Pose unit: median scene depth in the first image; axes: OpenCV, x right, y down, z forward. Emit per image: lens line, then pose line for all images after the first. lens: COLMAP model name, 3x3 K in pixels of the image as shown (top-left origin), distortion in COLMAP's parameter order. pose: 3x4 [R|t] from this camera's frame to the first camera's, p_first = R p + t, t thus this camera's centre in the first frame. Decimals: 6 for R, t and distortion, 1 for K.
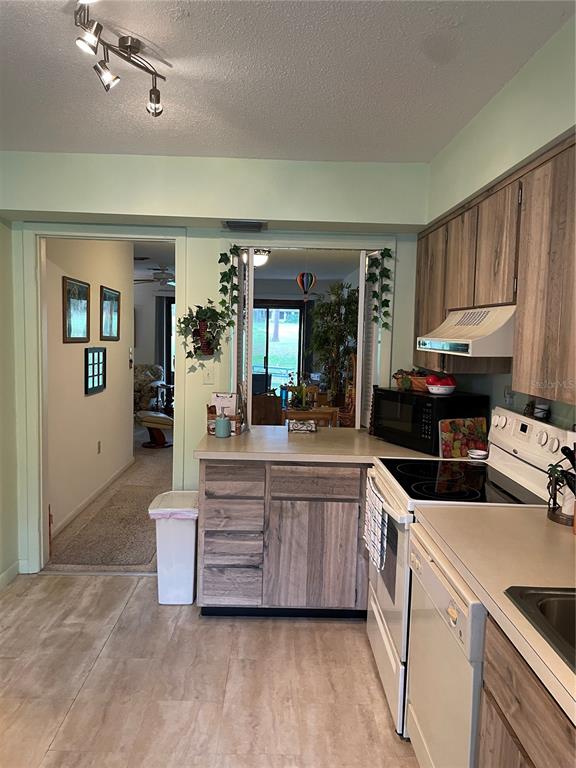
lens RADIAL K [[583.4, 0, 282.0], [0, 583.4, 386.9], [0, 0, 1]] dist [0.055778, -0.057201]
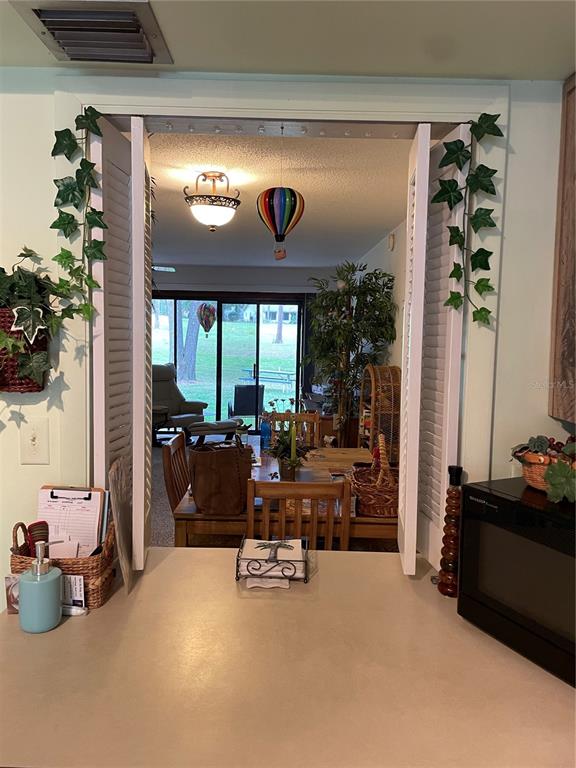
lens RADIAL K [[583.4, 0, 291.4], [0, 583.4, 380.4], [0, 0, 1]] dist [0.055778, -0.057201]
pose [[0.999977, -0.002723, 0.006153, 0.047609], [0.002805, 0.999906, -0.013428, -0.056911], [-0.006116, 0.013445, 0.999891, 0.606821]]
